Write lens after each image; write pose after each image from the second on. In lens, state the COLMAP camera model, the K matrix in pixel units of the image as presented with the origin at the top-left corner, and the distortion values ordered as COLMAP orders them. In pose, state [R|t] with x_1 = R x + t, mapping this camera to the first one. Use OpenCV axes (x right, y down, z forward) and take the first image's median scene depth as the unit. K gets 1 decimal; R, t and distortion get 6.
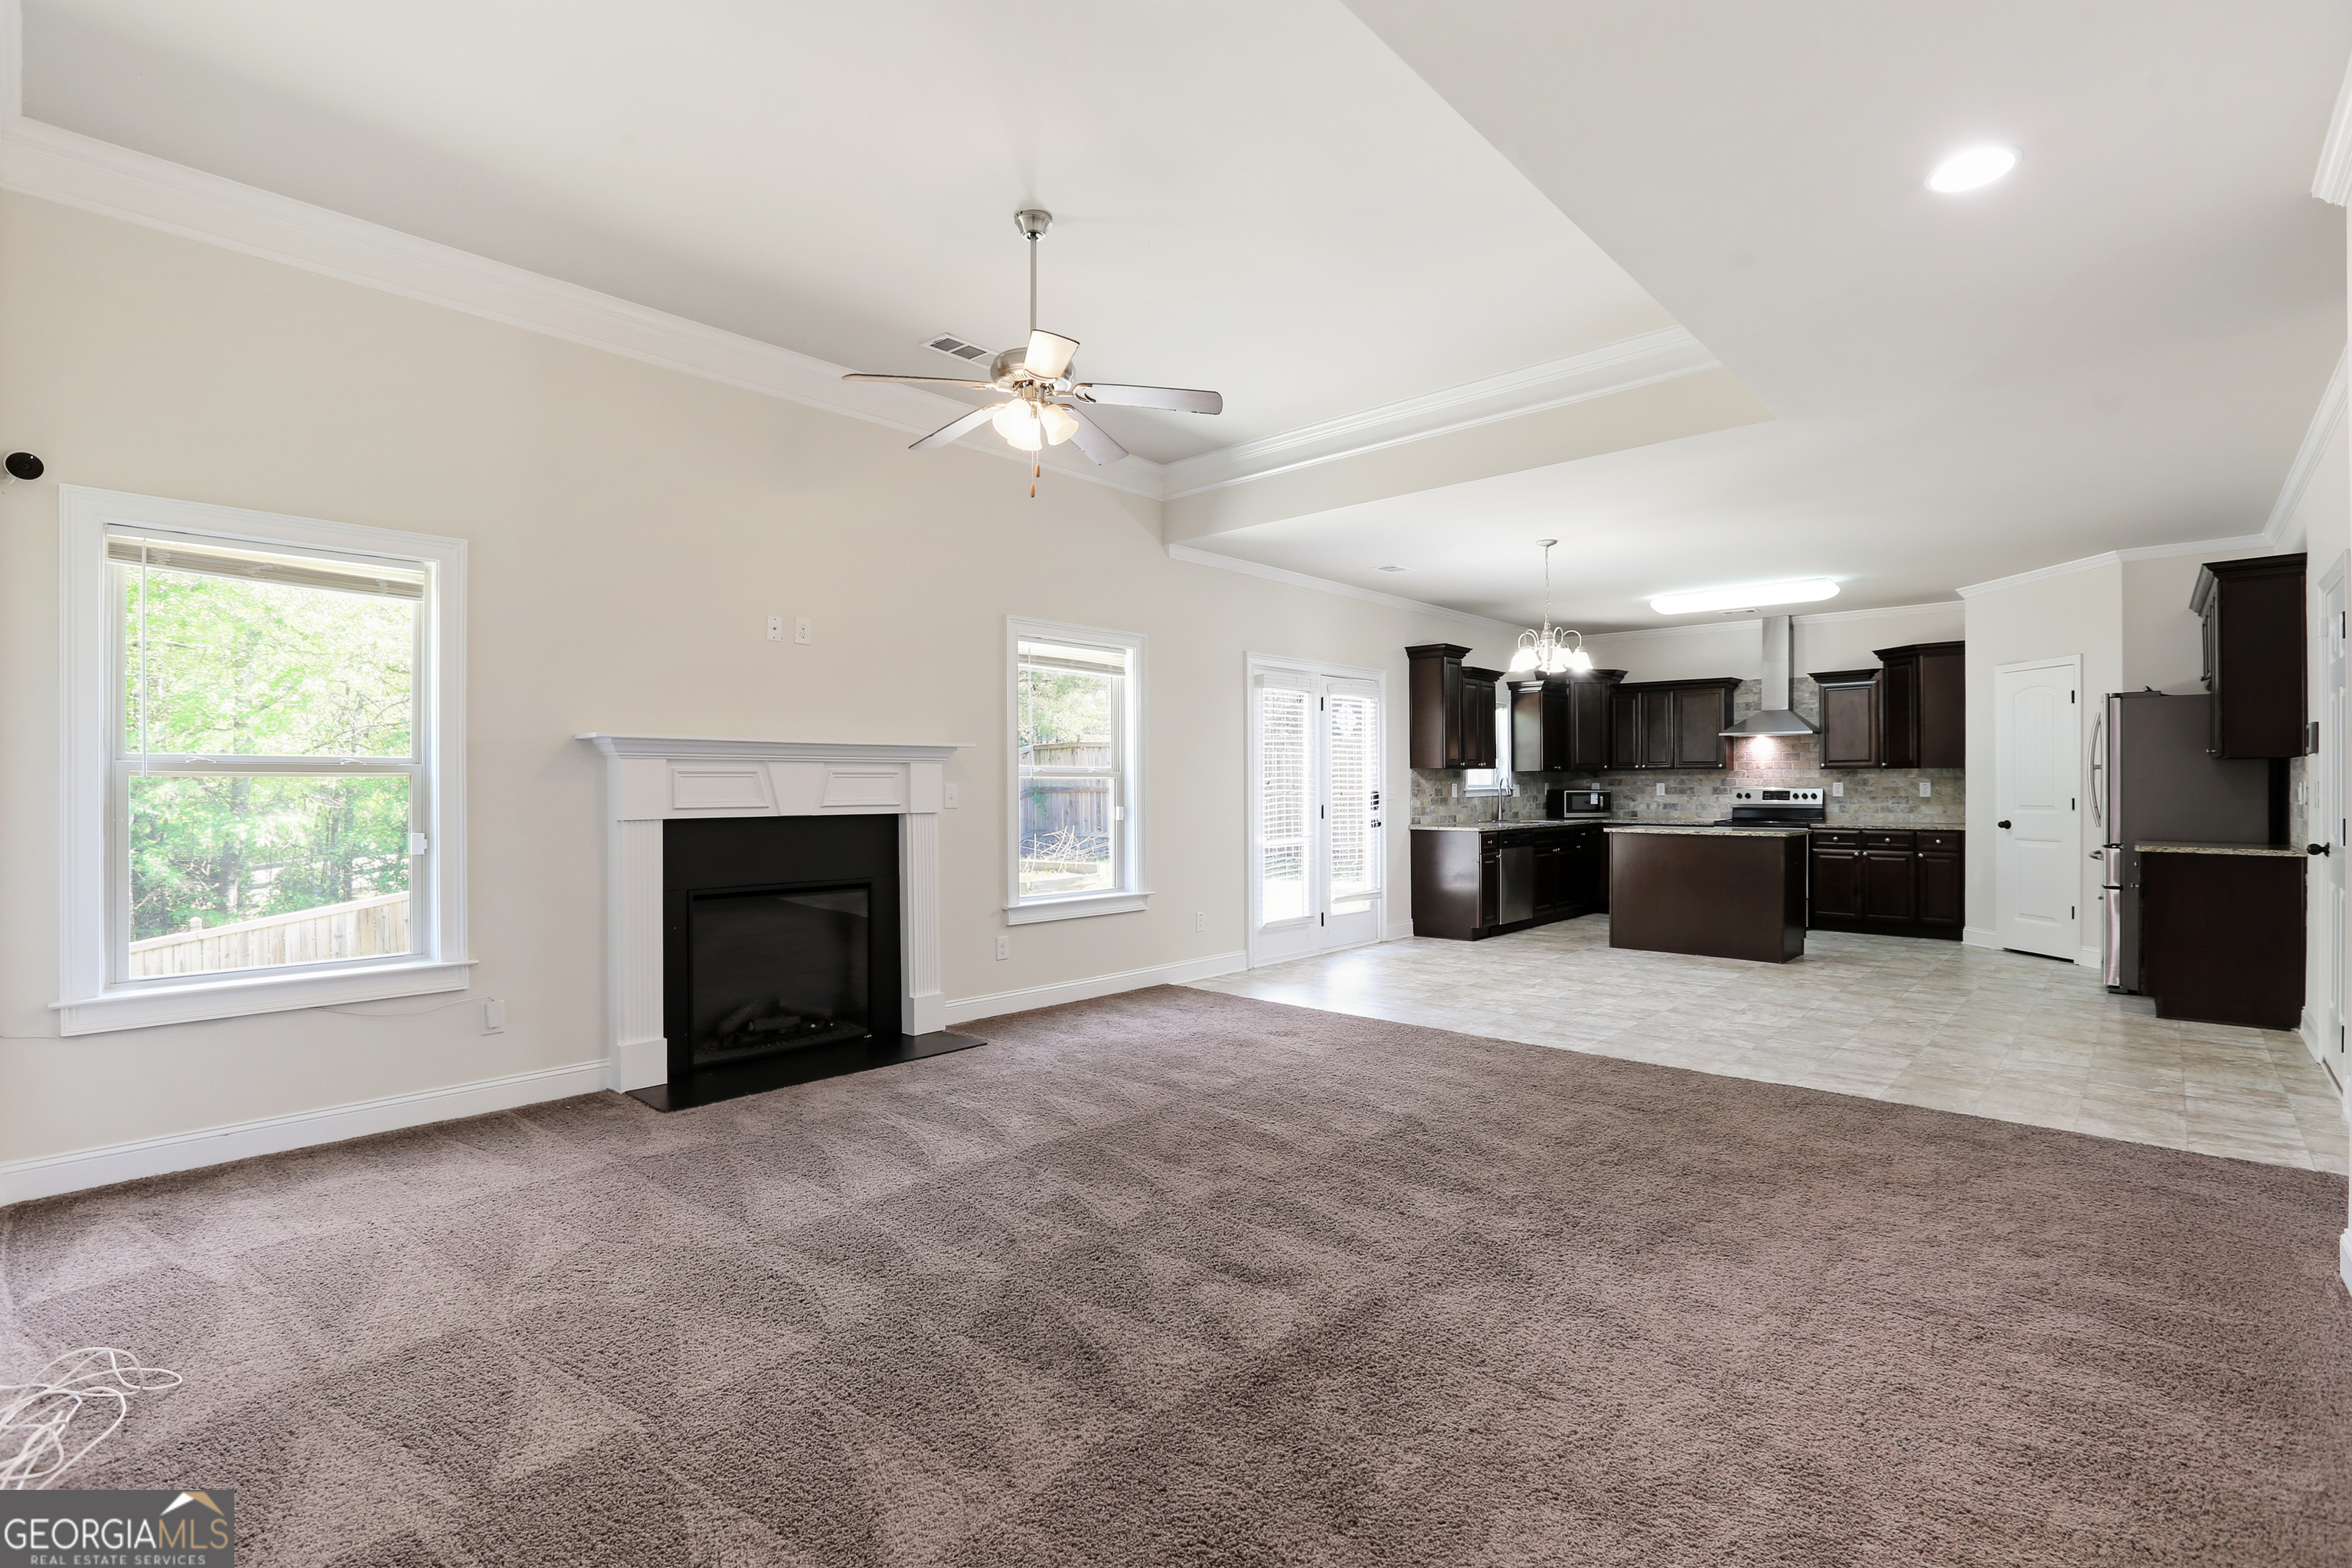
lens RADIAL K [[1064.9, 0, 1171.2], [0, 1064.9, 777.9], [0, 0, 1]] dist [-0.054144, 0.012404]
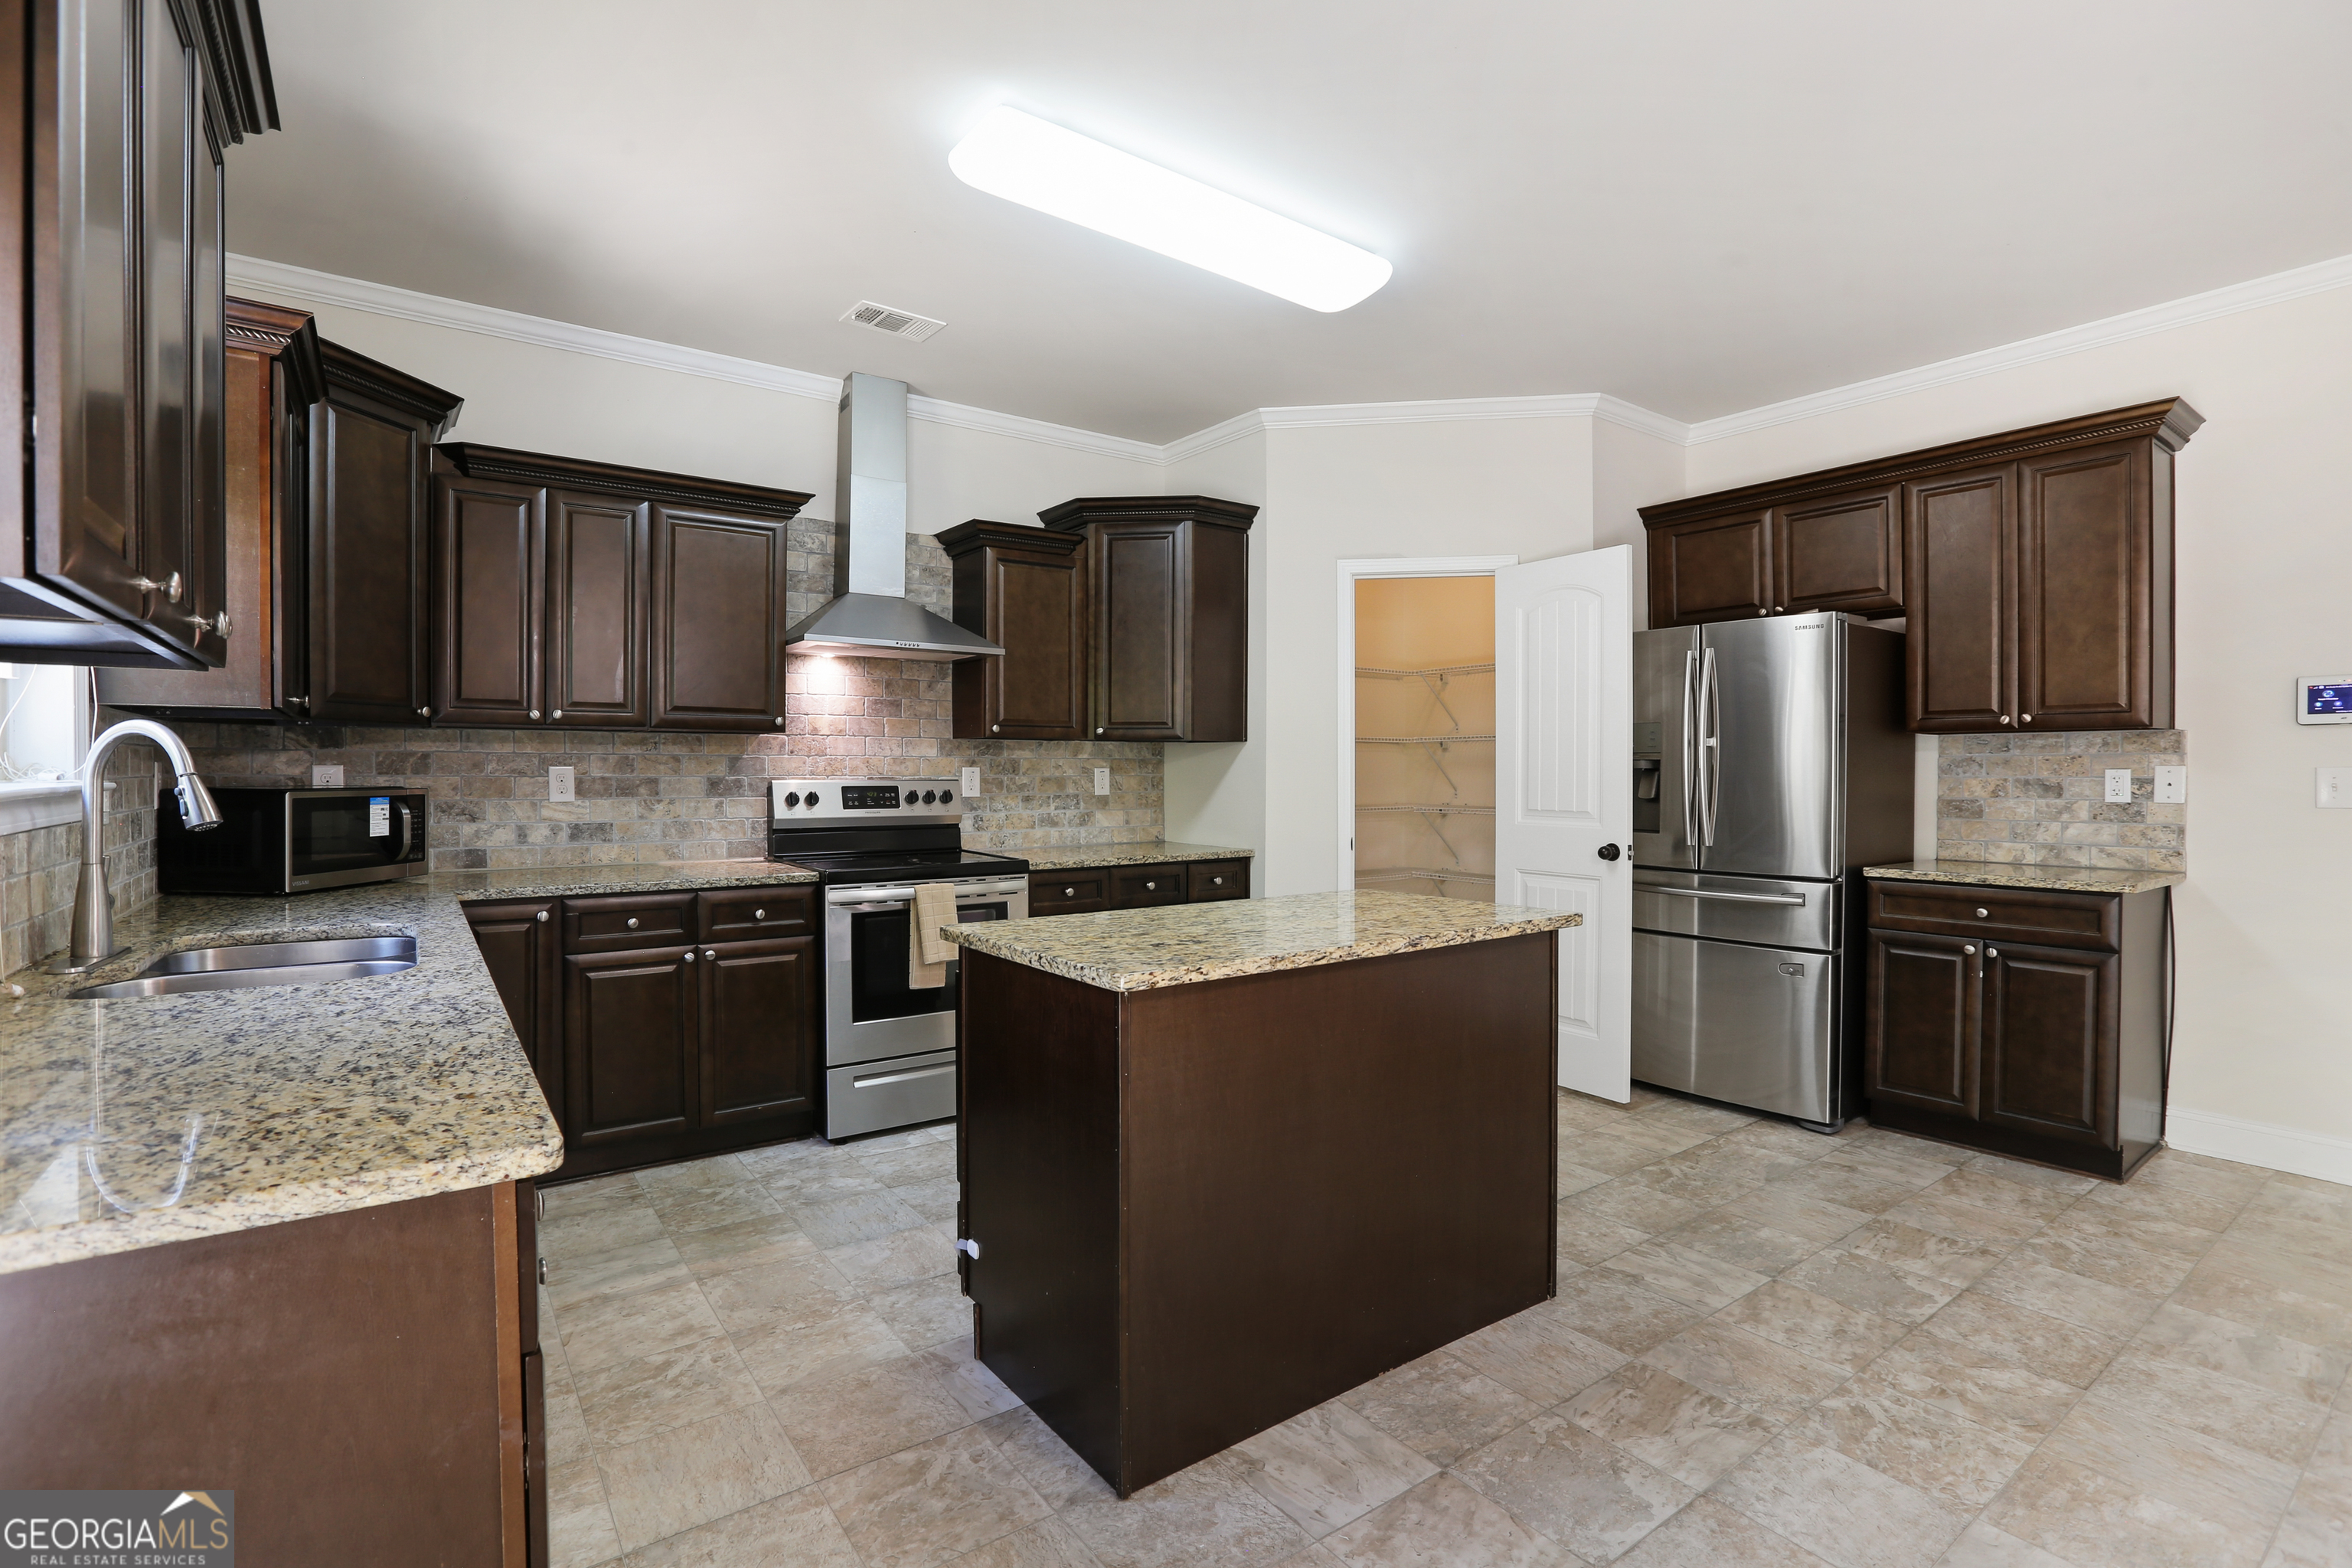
lens RADIAL K [[1083.3, 0, 1170.8], [0, 1083.3, 775.7], [0, 0, 1]] dist [-0.061635, 0.022669]
pose [[0.179171, 0.000724, 0.983818, 0.172073], [-0.006375, 0.999980, 0.000425, 0.007419], [-0.983797, -0.006348, 0.179171, 0.823599]]
